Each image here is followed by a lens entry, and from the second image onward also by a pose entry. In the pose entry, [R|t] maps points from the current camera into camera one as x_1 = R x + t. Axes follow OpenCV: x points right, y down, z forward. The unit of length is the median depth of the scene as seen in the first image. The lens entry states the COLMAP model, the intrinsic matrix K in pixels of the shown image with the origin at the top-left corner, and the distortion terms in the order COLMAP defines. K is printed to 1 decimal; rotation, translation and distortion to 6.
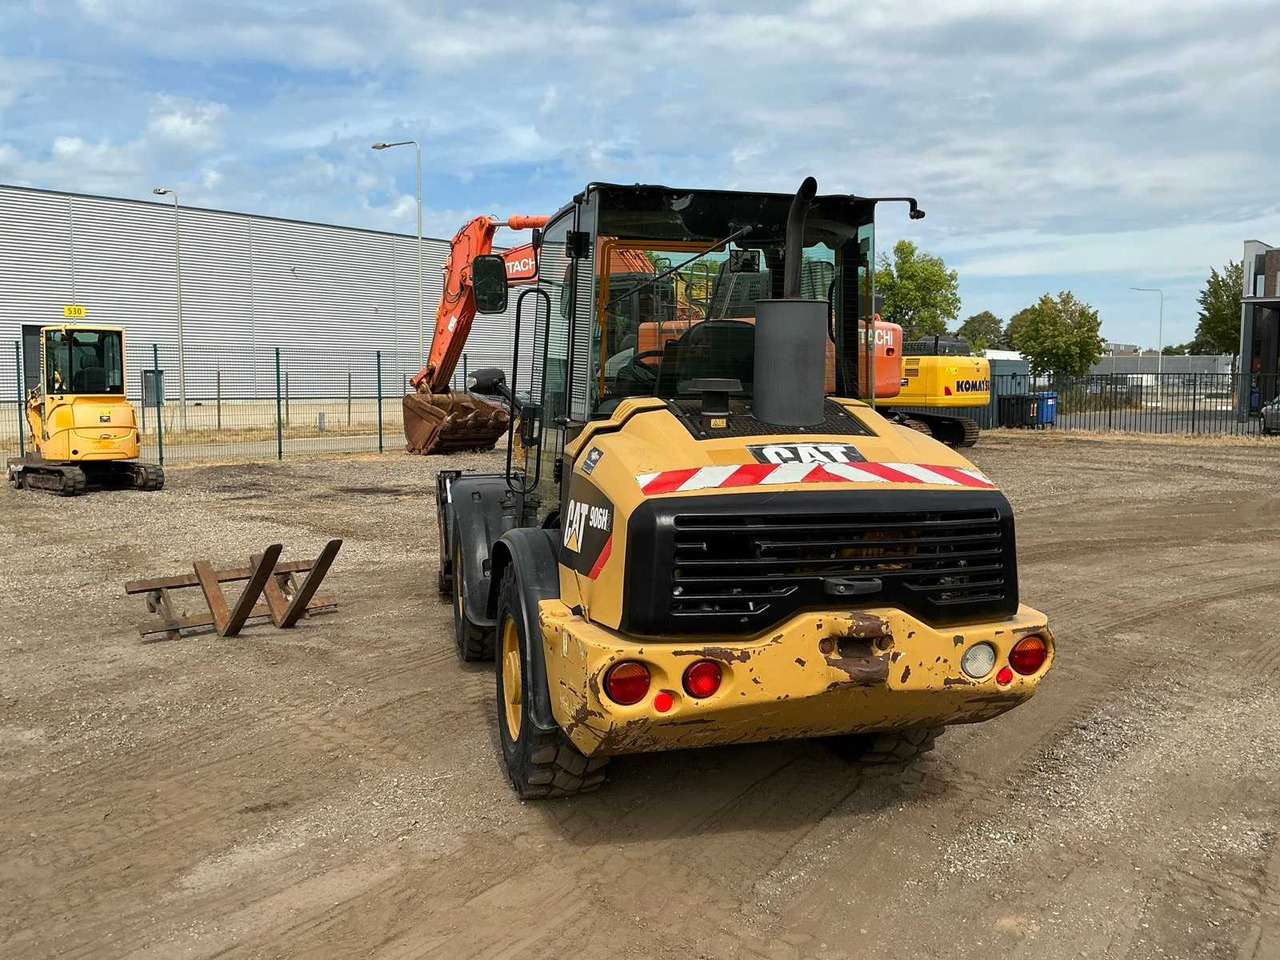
lens RADIAL K [[1058.2, 0, 644.9], [0, 1058.2, 473.6], [0, 0, 1]] dist [0.137261, -0.317449]
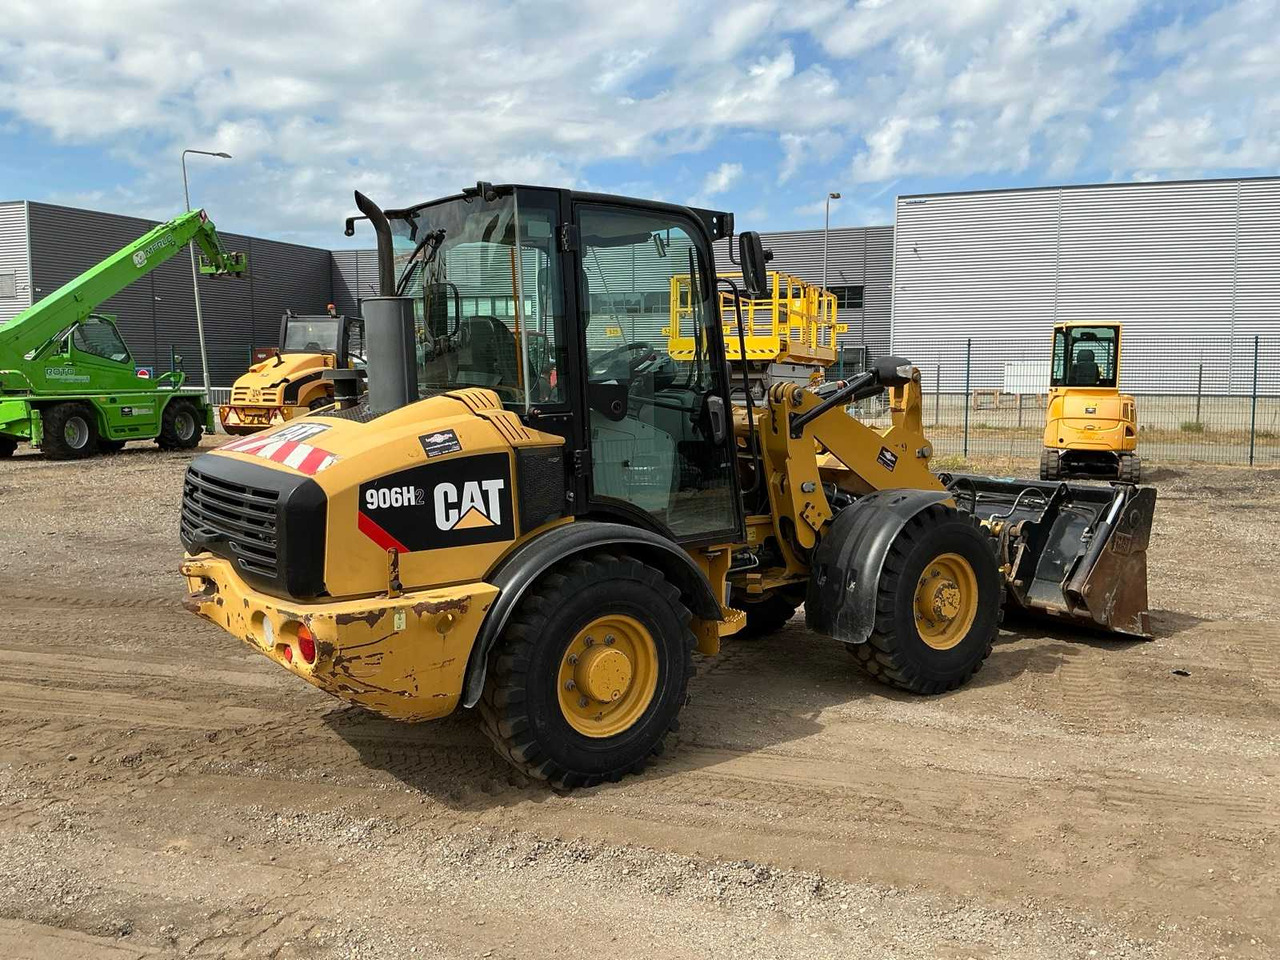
lens RADIAL K [[1064.1, 0, 640.0], [0, 1064.1, 480.0], [0, 0, 1]] dist [0.140249, -0.279483]
pose [[0.338580, 0.089045, -0.936715, 0.339671], [-0.080446, 0.994606, 0.065471, -0.017516], [0.937492, 0.053188, 0.343917, 0.231449]]
